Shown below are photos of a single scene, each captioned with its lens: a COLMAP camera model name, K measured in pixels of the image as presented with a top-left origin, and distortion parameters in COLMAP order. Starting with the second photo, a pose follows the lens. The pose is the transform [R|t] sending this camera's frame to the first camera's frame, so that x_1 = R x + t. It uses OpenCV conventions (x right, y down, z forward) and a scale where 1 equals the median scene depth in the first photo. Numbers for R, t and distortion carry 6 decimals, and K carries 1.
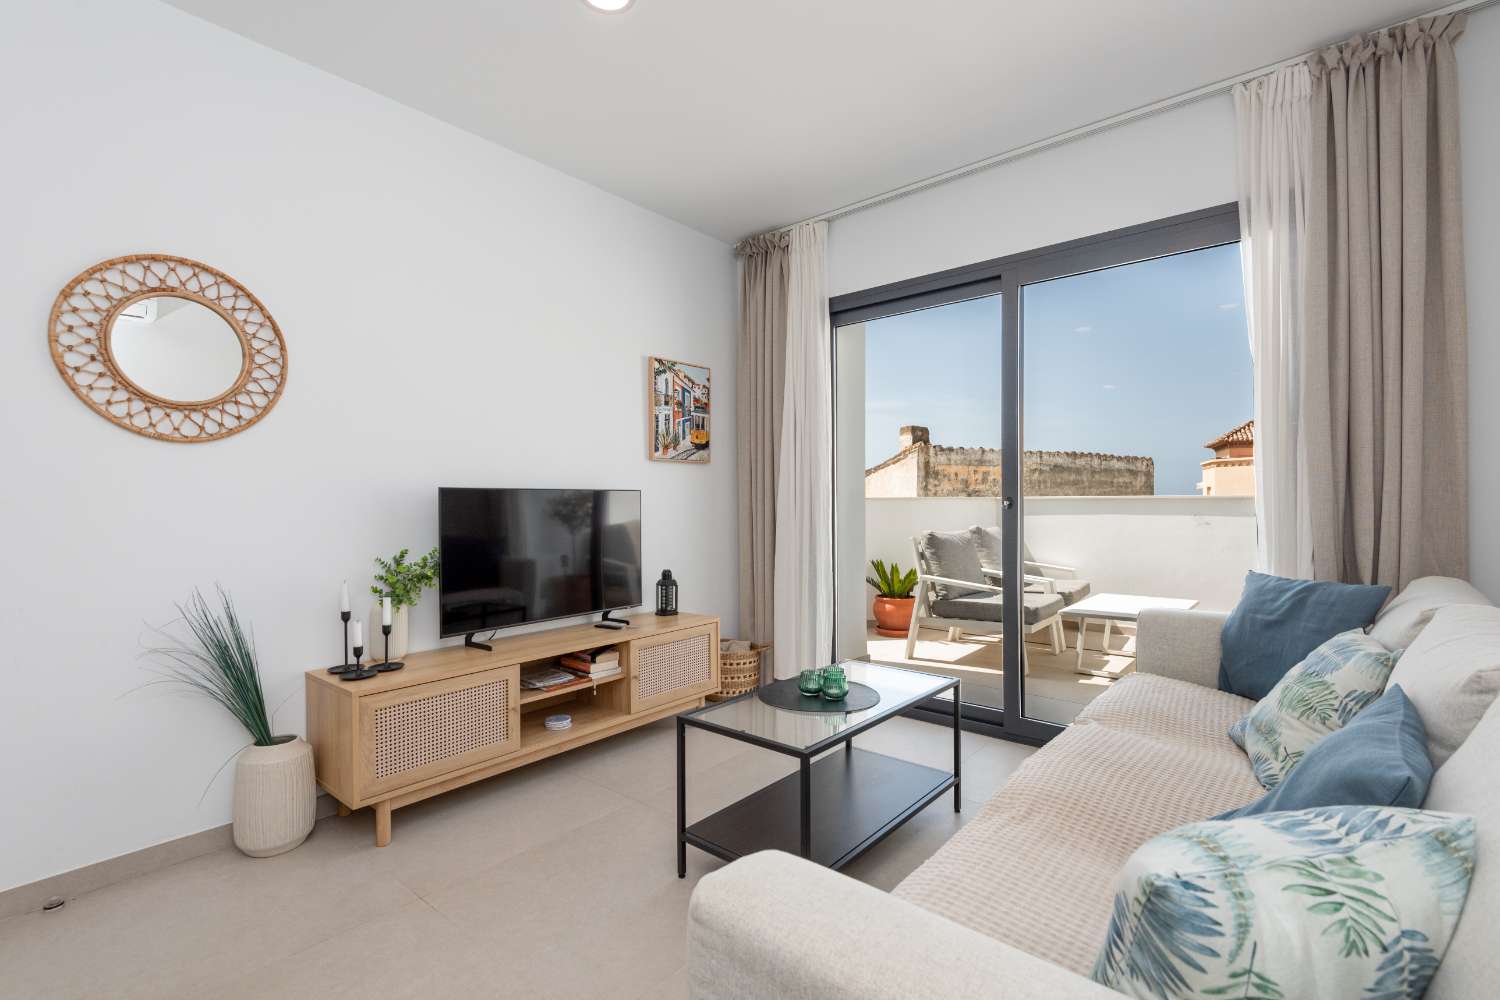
lens RADIAL K [[679.3, 0, 758.7], [0, 679.3, 513.8], [0, 0, 1]] dist [-0.004355, 0.000127]
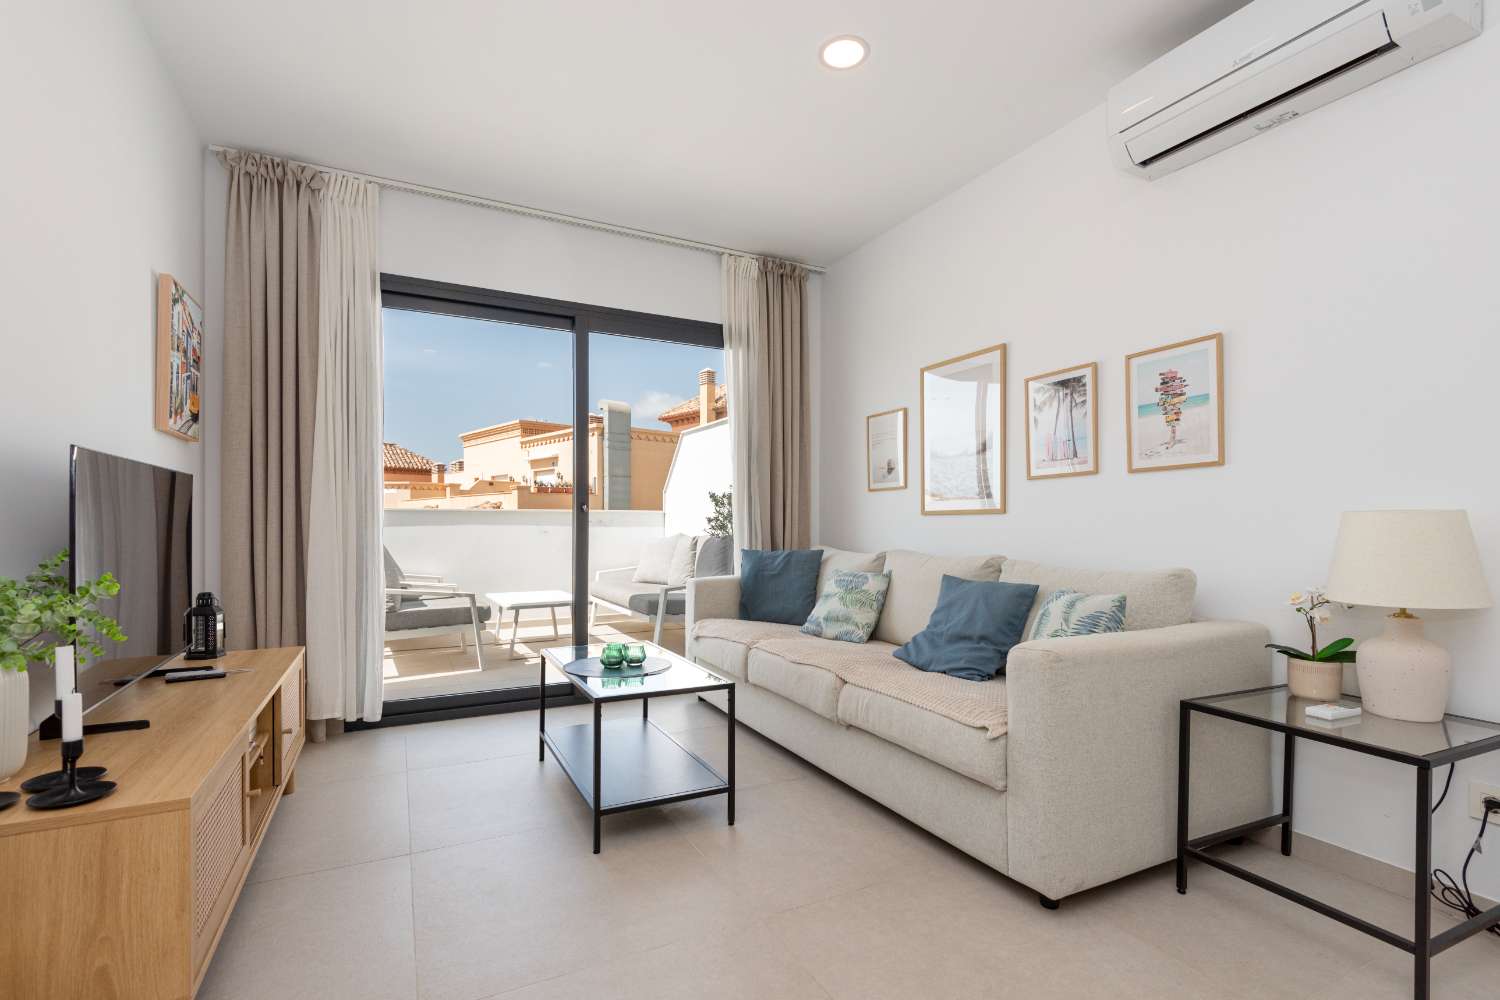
lens RADIAL K [[673.0, 0, 752.1], [0, 673.0, 530.7], [0, 0, 1]] dist [0.001335, -0.000129]
pose [[0.393612, -0.004563, 0.919265, -0.578445], [0.011357, 0.999936, 0.000101, 0.028182], [-0.919206, 0.010400, 0.393639, 0.231745]]
